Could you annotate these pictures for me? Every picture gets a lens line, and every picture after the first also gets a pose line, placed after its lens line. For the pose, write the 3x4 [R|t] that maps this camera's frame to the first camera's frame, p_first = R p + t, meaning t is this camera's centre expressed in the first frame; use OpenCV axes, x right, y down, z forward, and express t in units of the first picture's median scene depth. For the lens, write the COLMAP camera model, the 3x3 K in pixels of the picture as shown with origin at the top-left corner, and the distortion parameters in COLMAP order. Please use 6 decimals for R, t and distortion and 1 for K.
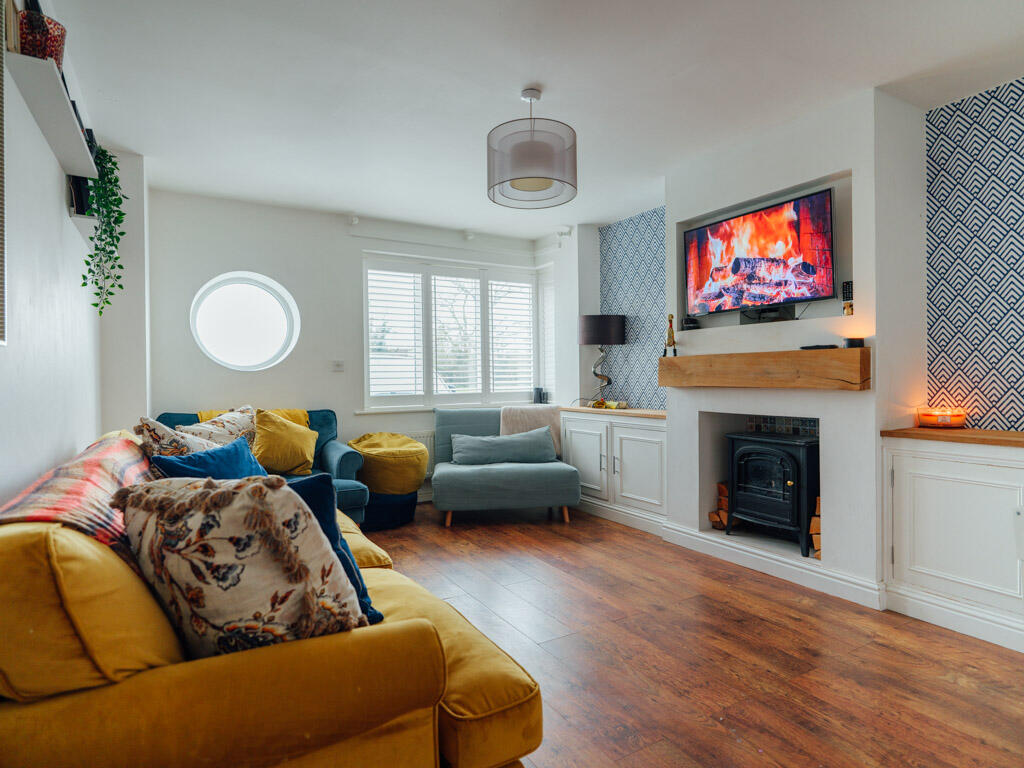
lens RADIAL K [[554.5, 0, 512.1], [0, 554.5, 384.1], [0, 0, 1]] dist [0.004569, -0.002909]
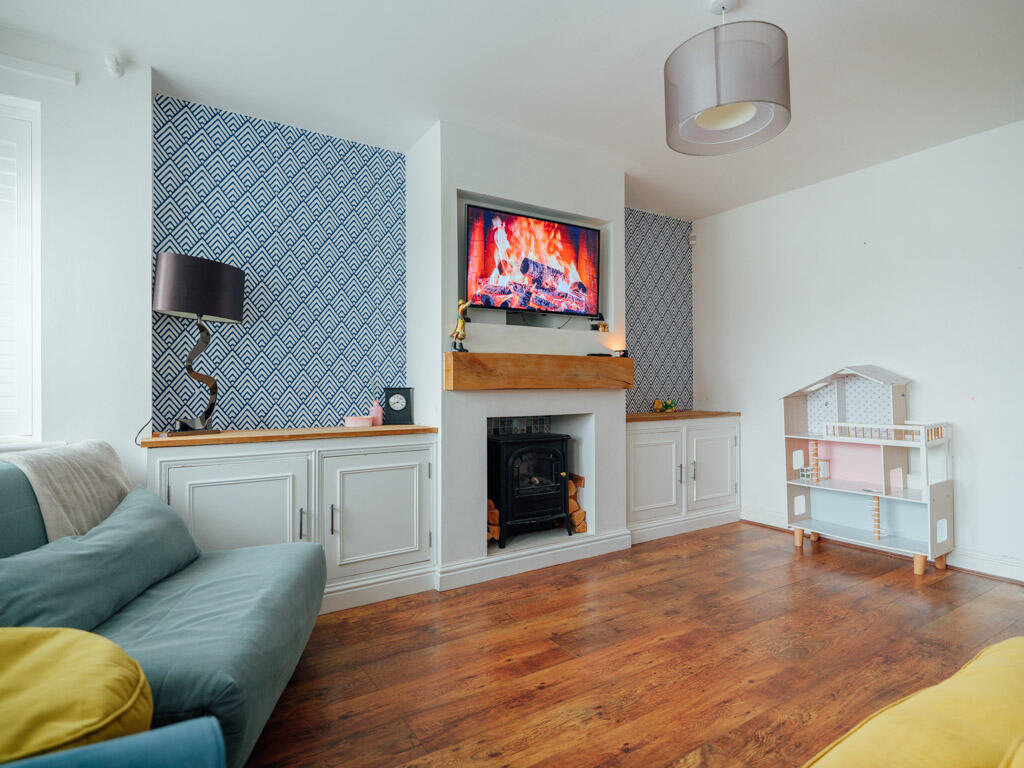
lens RADIAL K [[554.5, 0, 510.7], [0, 554.5, 379.0], [0, 0, 1]] dist [0.004569, -0.002909]
pose [[-0.032002, 0.021221, 0.999262, -0.573664], [0.017396, 0.999635, -0.020672, 0.007507], [-0.999336, 0.016722, -0.032359, 1.061243]]
